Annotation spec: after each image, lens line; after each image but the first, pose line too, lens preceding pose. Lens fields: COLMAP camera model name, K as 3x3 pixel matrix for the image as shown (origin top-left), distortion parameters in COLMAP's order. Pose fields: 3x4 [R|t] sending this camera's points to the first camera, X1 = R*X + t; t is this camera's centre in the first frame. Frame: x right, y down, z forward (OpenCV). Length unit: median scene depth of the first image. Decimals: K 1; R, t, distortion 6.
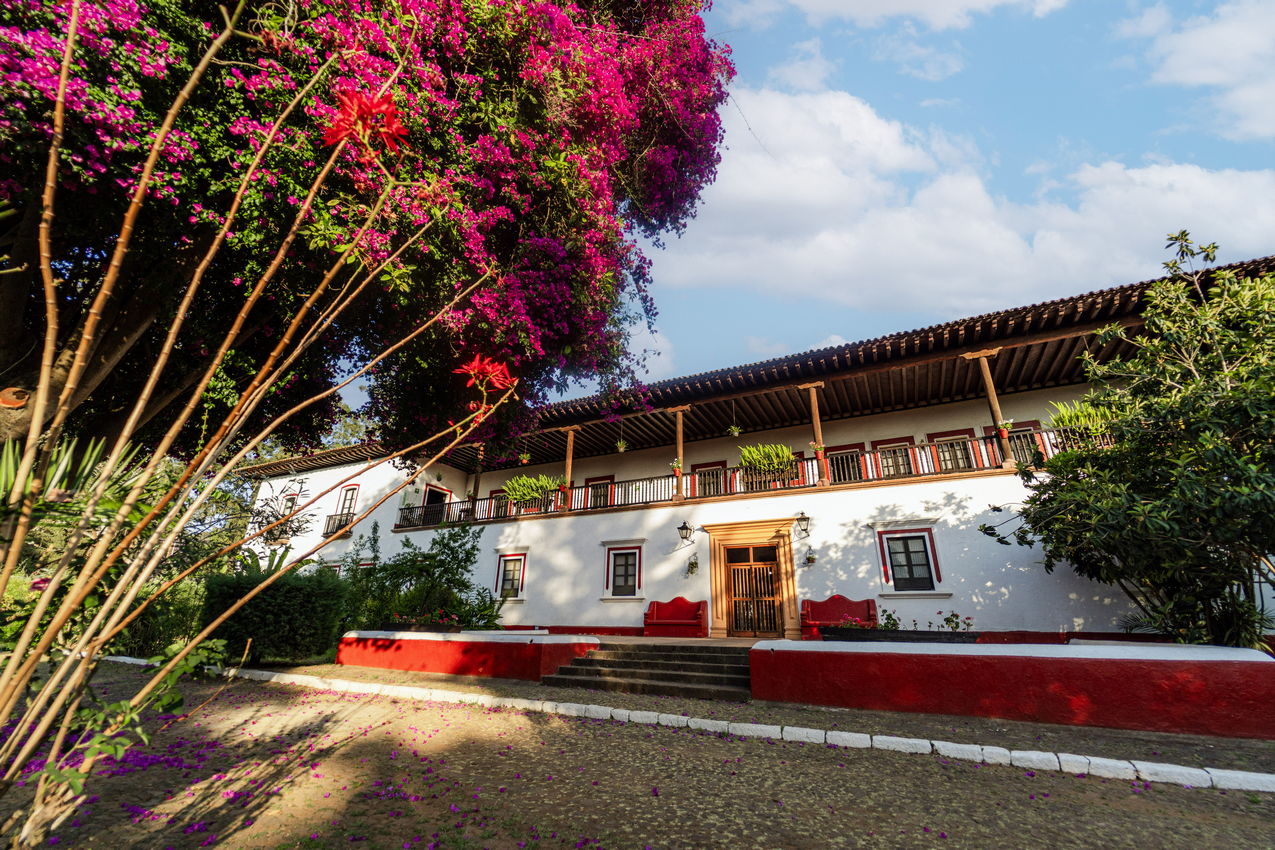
lens RADIAL K [[499.9, 0, 637.5], [0, 499.9, 425.0], [0, 0, 1]] dist [-0.000714, -0.000160]
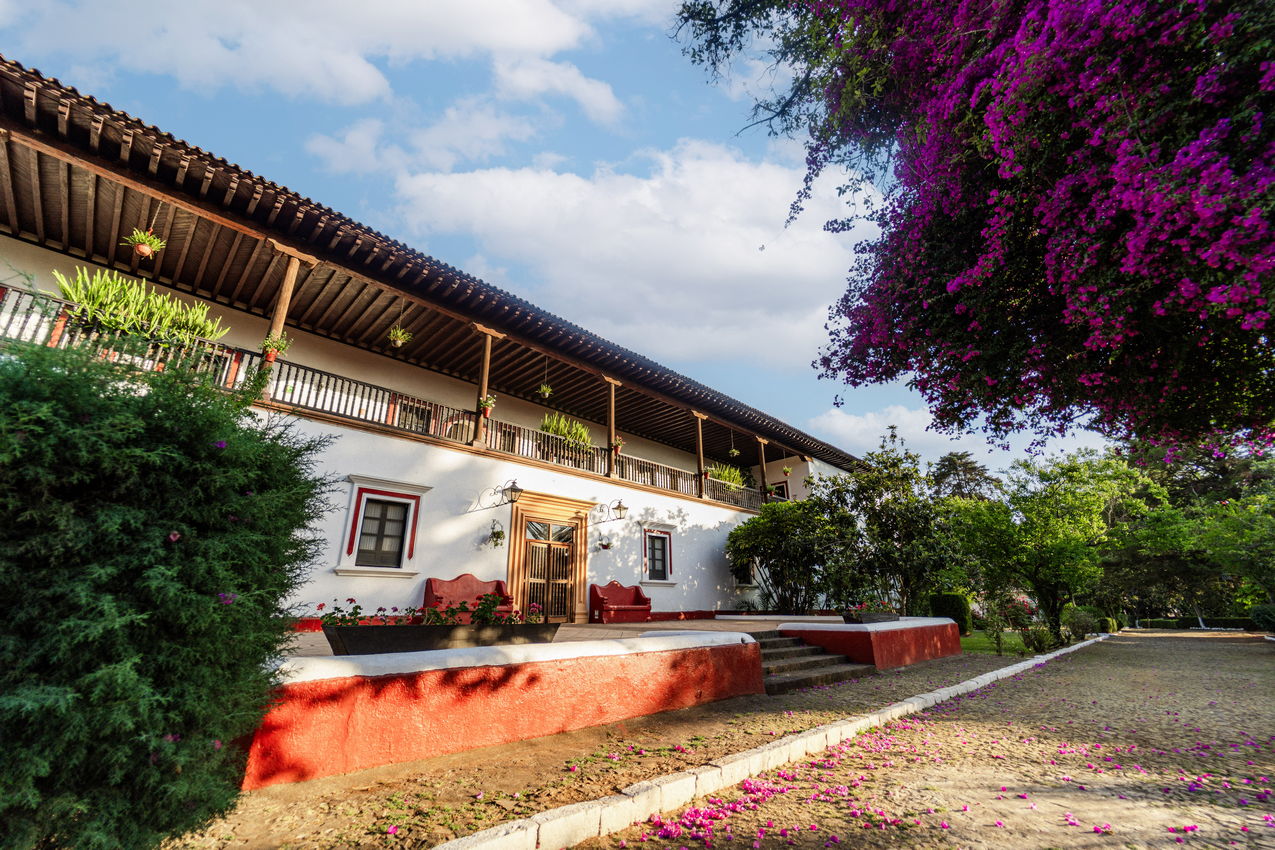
lens RADIAL K [[513.6, 0, 637.5], [0, 513.6, 425.0], [0, 0, 1]] dist [-0.000534, -0.000228]
pose [[0.314568, 0.303558, 0.899388, -0.636549], [-0.348308, 0.918309, -0.188121, 0.209227], [-0.883022, -0.254087, 0.394603, 0.564970]]
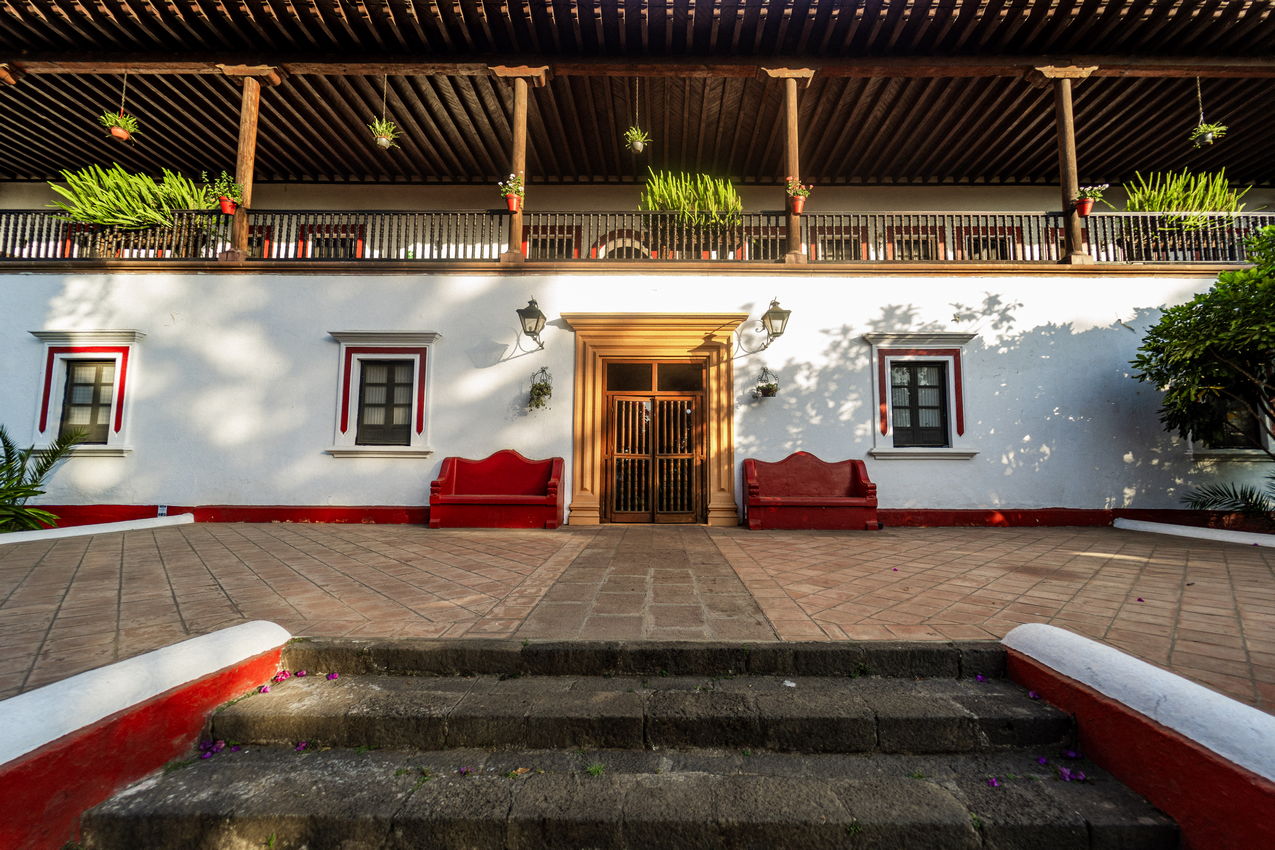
lens RADIAL K [[513.6, 0, 637.5], [0, 513.6, 425.0], [0, 0, 1]] dist [-0.000534, -0.000228]
pose [[0.897842, 0.027375, 0.439465, -0.028561], [-0.157629, 0.951902, 0.262747, 0.174391], [-0.411135, -0.305178, 0.858973, 0.541586]]
